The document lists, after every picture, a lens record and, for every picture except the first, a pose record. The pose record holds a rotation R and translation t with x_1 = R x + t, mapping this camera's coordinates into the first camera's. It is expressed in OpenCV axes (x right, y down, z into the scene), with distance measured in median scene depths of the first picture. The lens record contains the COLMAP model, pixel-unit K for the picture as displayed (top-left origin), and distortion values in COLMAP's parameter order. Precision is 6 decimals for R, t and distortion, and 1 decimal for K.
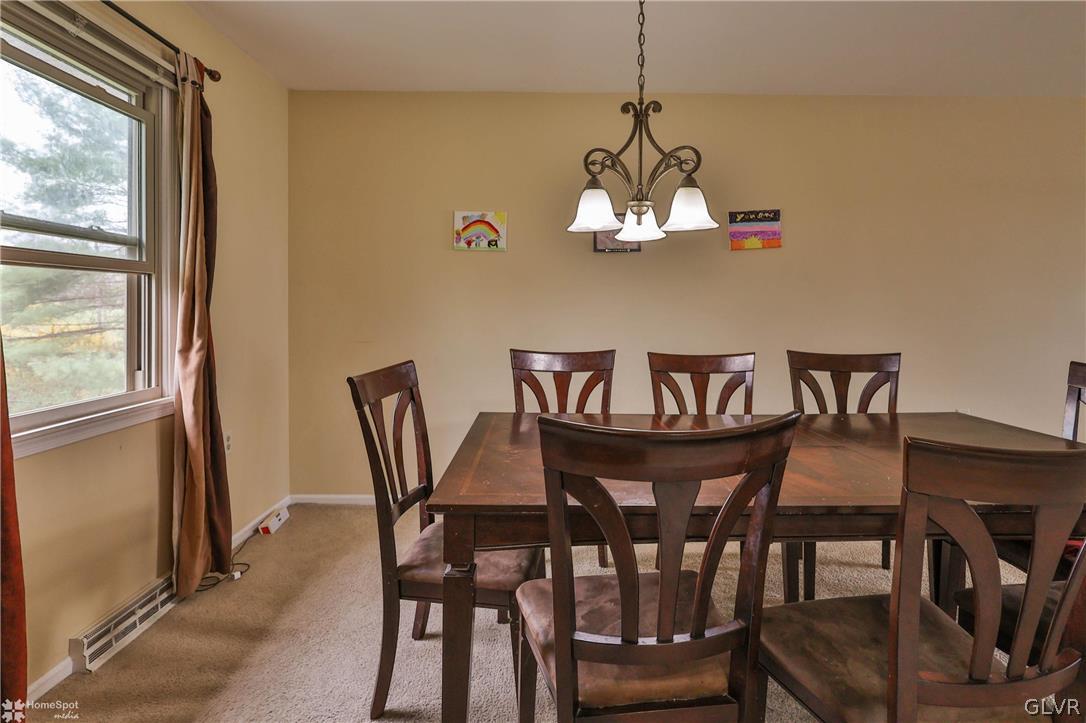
lens RADIAL K [[545.5, 0, 549.0], [0, 545.5, 314.2], [0, 0, 1]] dist [0.005653, -0.001933]
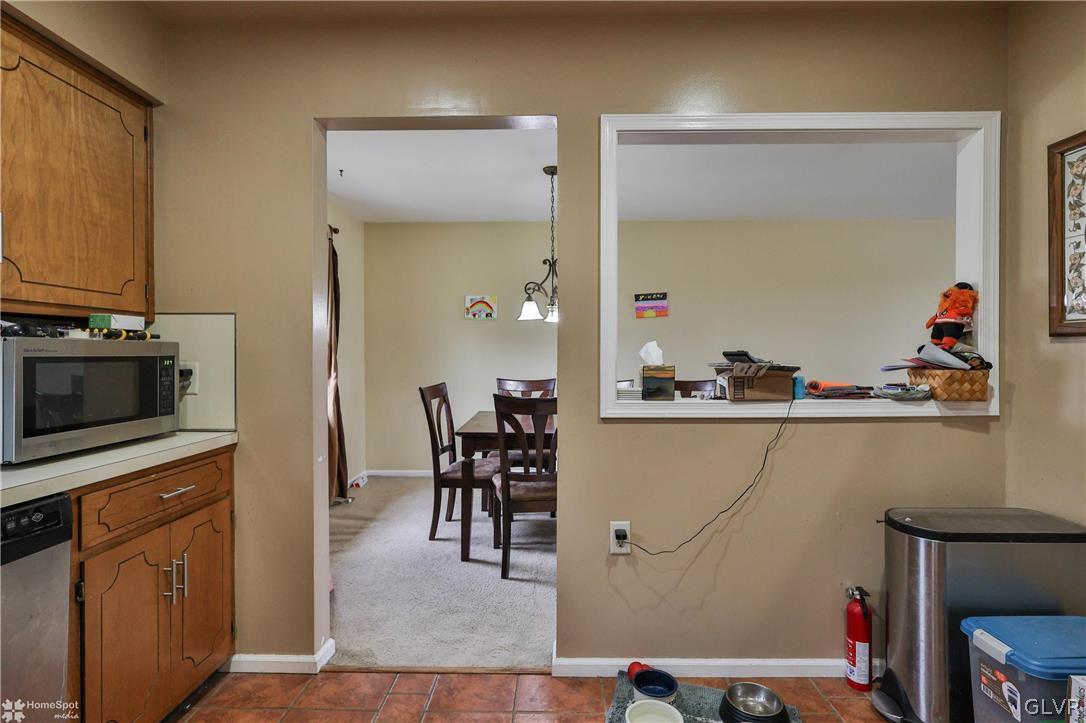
lens RADIAL K [[545.5, 0, 541.7], [0, 545.5, 355.5], [0, 0, 1]] dist [0.005653, -0.001933]
pose [[0.999384, -0.006412, -0.034495, 0.173084], [0.006334, 0.999977, -0.002370, -0.007295], [0.034510, 0.002150, 0.999402, -0.976734]]
